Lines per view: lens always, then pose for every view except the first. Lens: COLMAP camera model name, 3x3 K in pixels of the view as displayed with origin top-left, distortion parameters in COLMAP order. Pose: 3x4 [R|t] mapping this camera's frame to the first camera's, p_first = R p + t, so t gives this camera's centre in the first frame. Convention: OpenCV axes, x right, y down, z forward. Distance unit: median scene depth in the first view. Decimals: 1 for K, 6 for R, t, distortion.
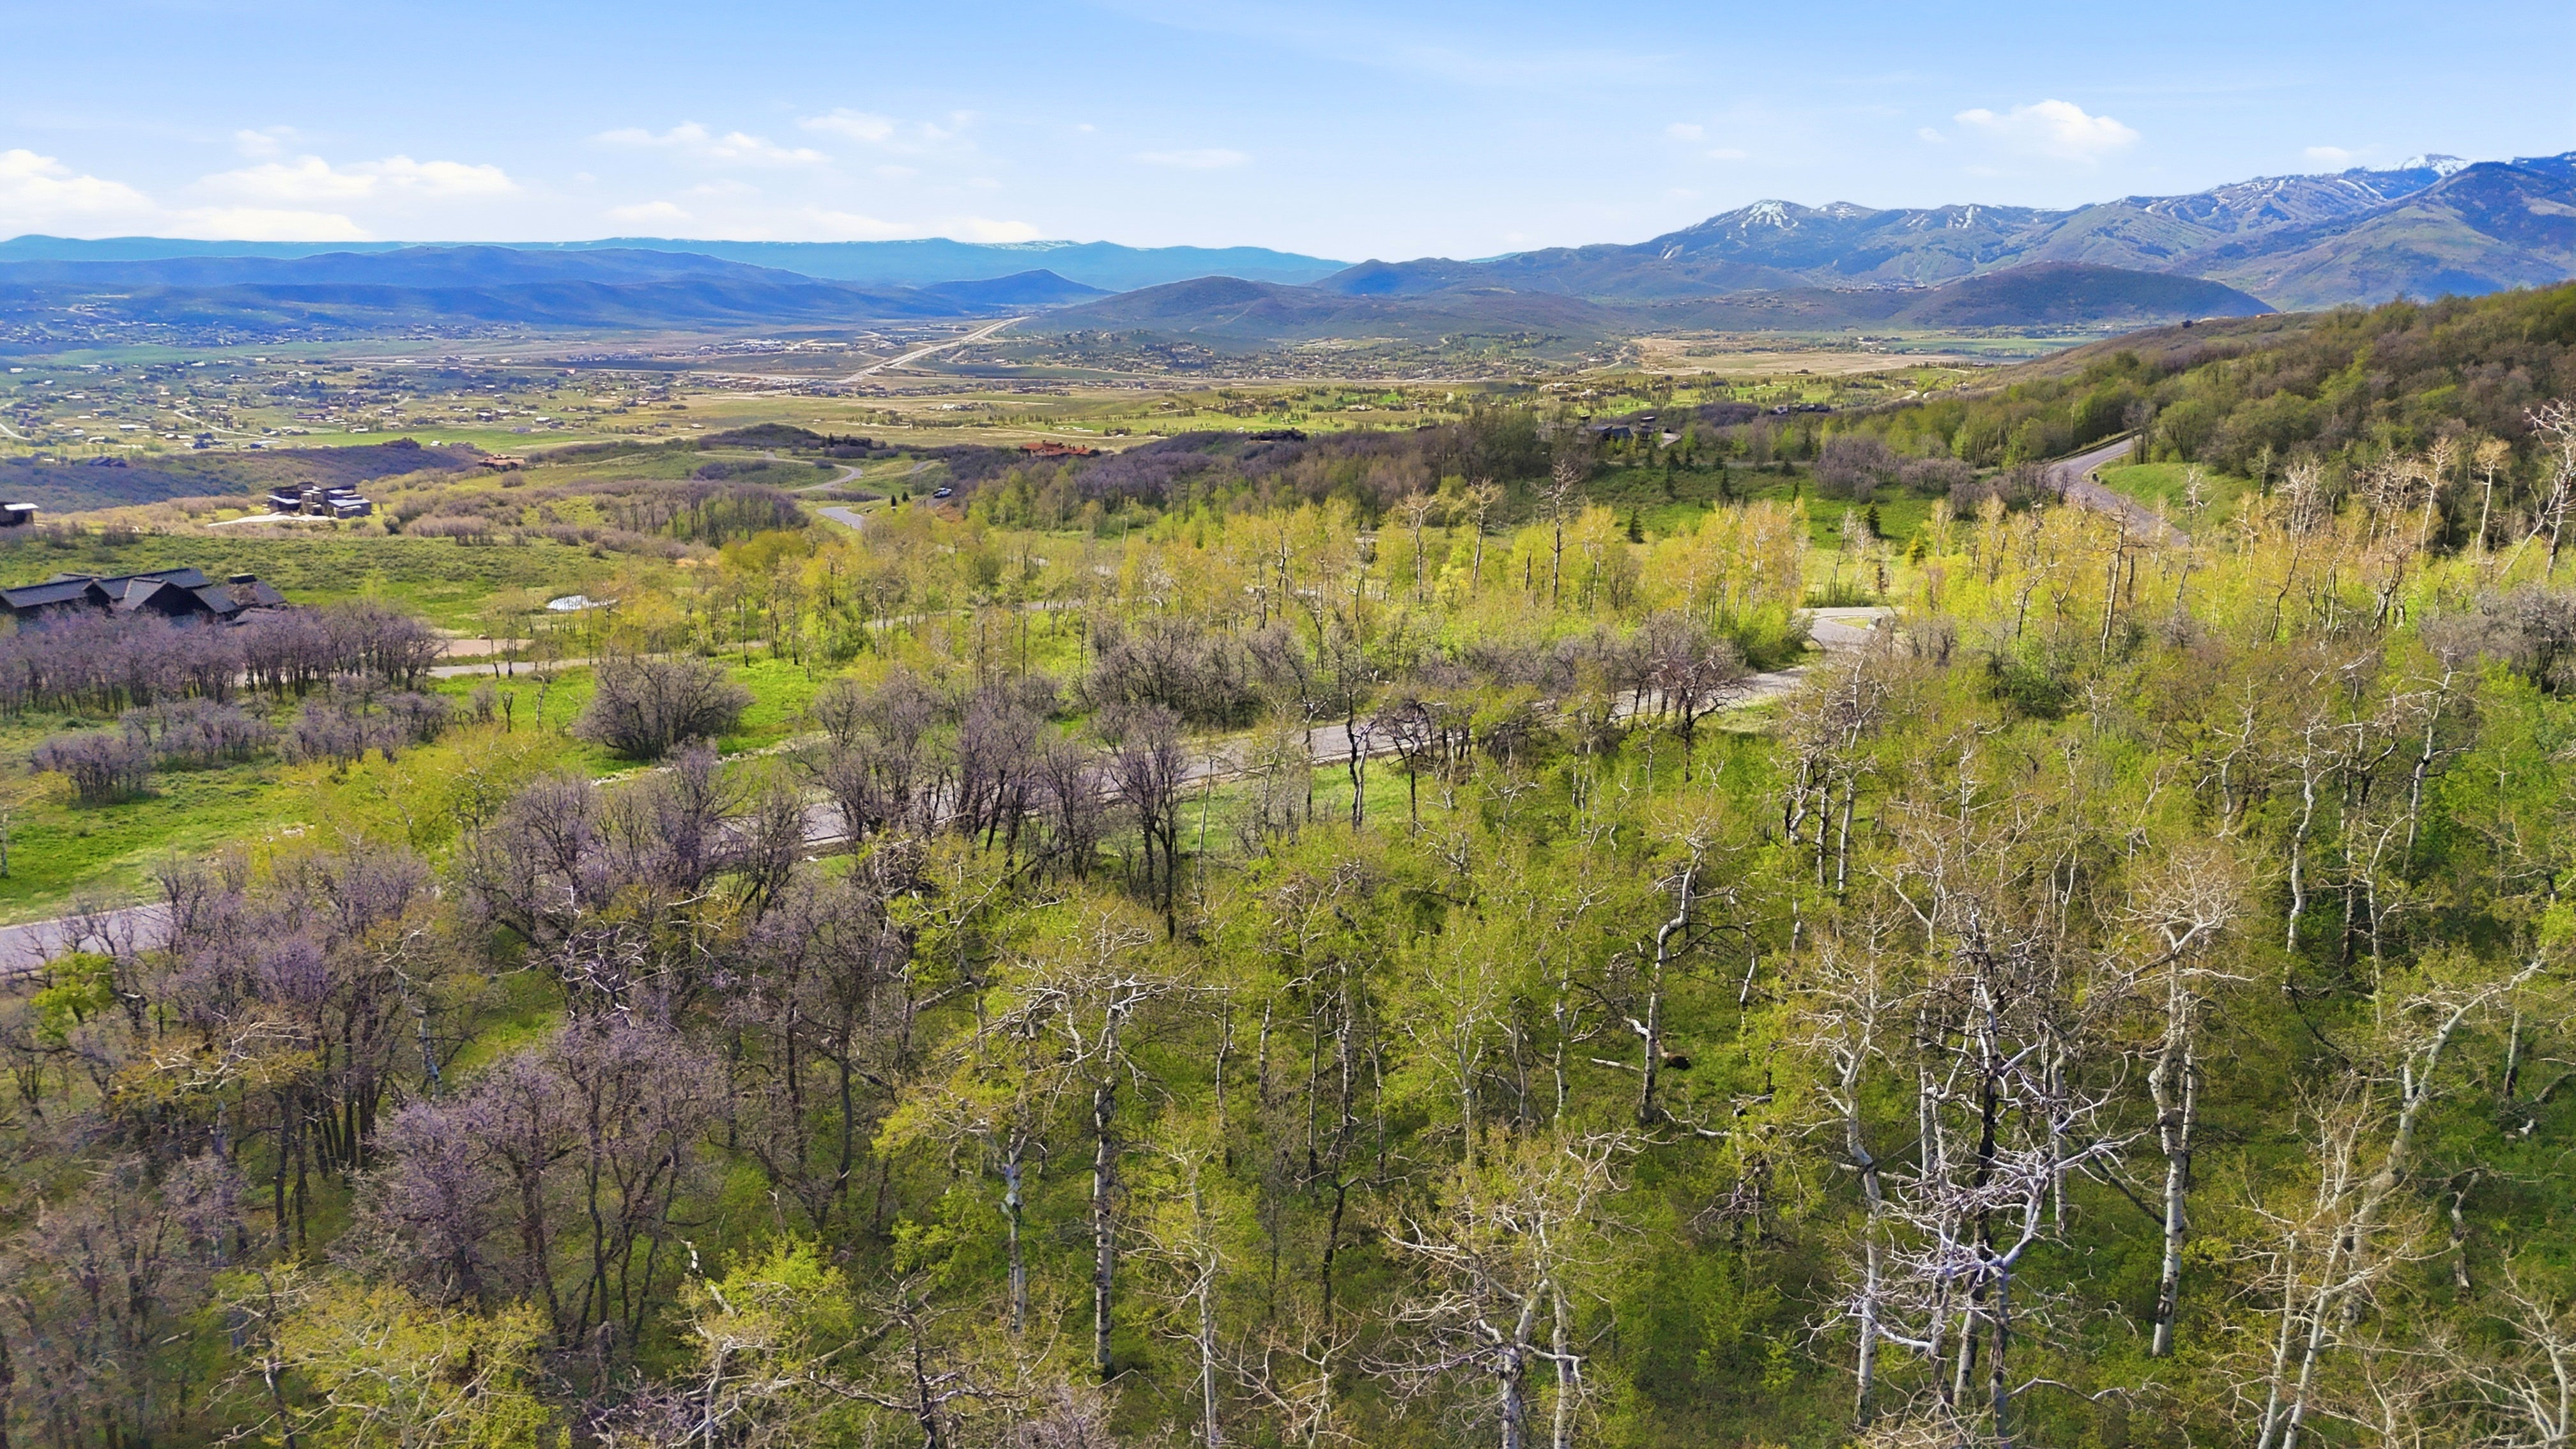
lens RADIAL K [[1889.3, 0, 1296.7], [0, 1889.3, 727.6], [0, 0, 1]] dist [0.075813, -0.064883]
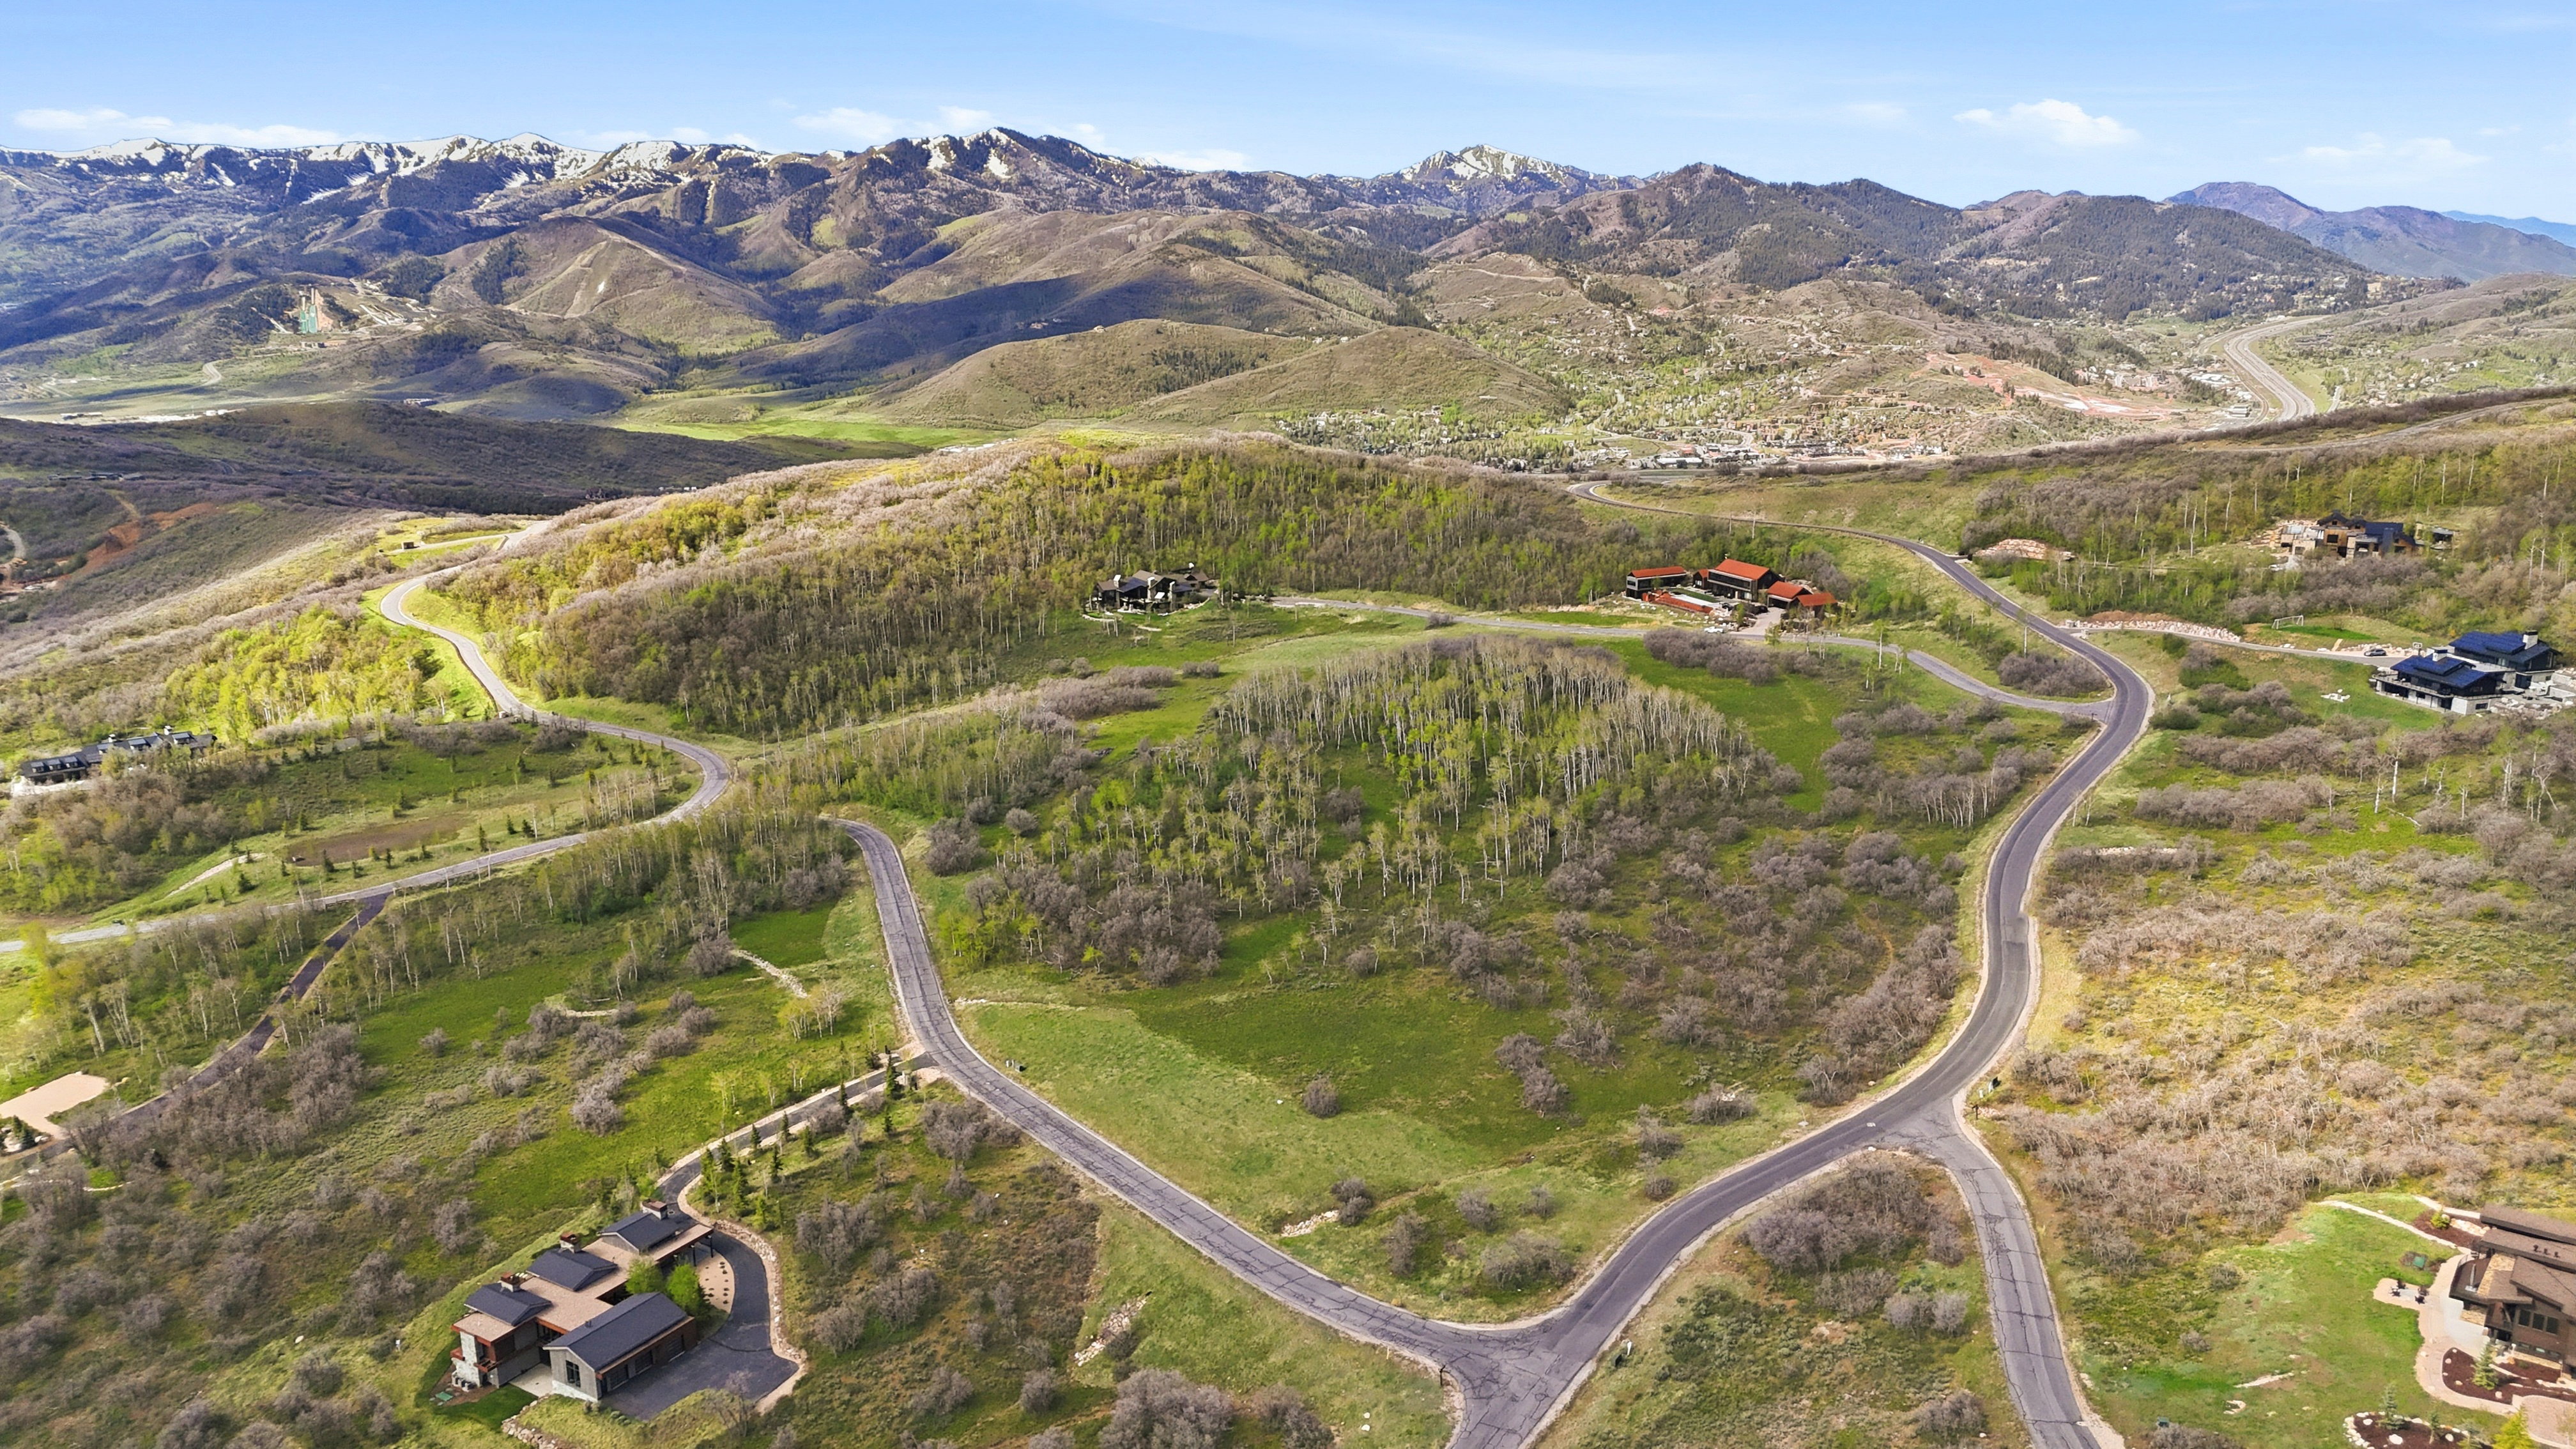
lens RADIAL K [[1889.3, 0, 1284.2], [0, 1889.3, 759.5], [0, 0, 1]] dist [0.075813, -0.064883]
pose [[0.305723, -0.256094, 0.917033, -1.441314], [0.235052, 0.953637, 0.187954, -0.344523], [-0.922651, 0.158089, 0.351744, -0.459611]]
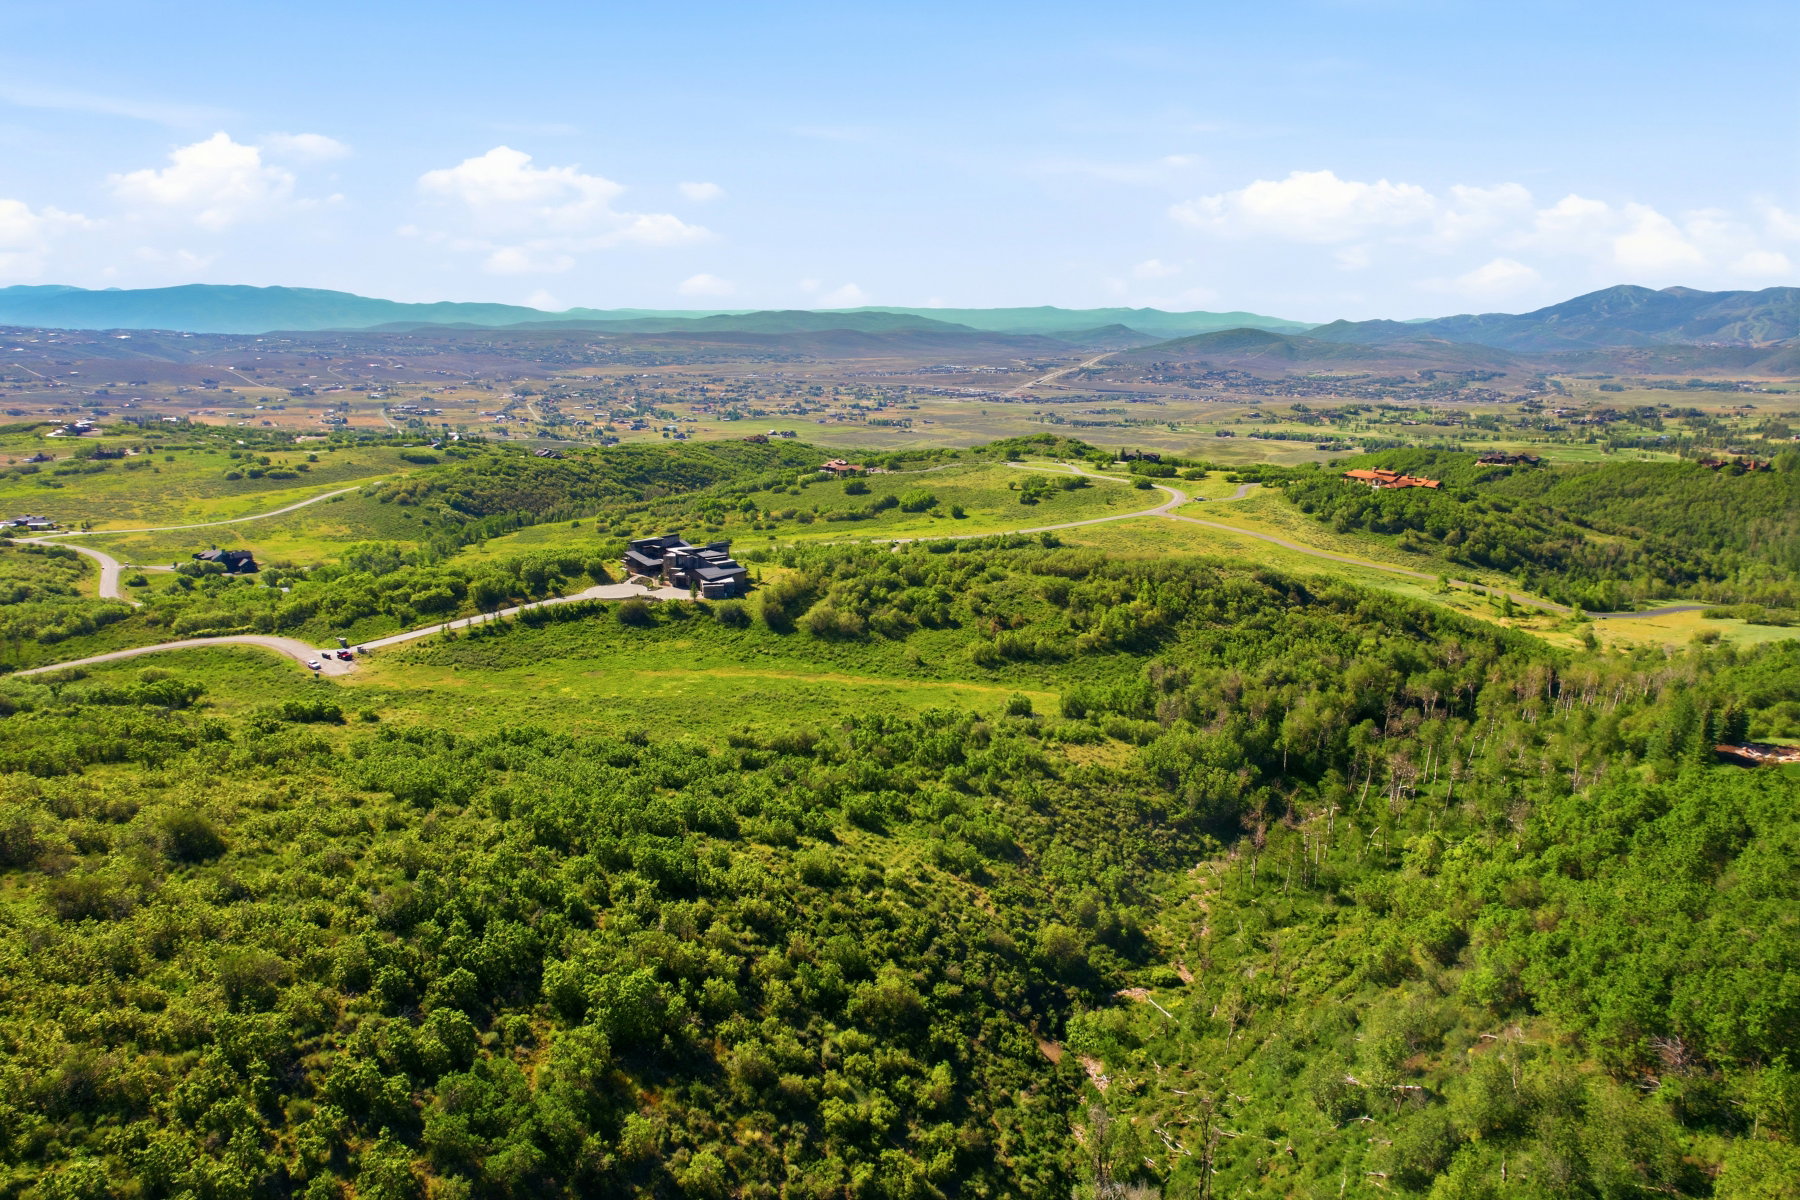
lens RADIAL K [[1147.1, 0, 915.3], [0, 1147.1, 595.5], [0, 0, 1]] dist [-0.042279, 0.002740]
pose [[0.958869, 0.071141, -0.274788, -0.922095], [-0.072395, 0.997360, 0.005588, -0.351940], [0.274460, 0.014535, 0.961489, 1.831198]]
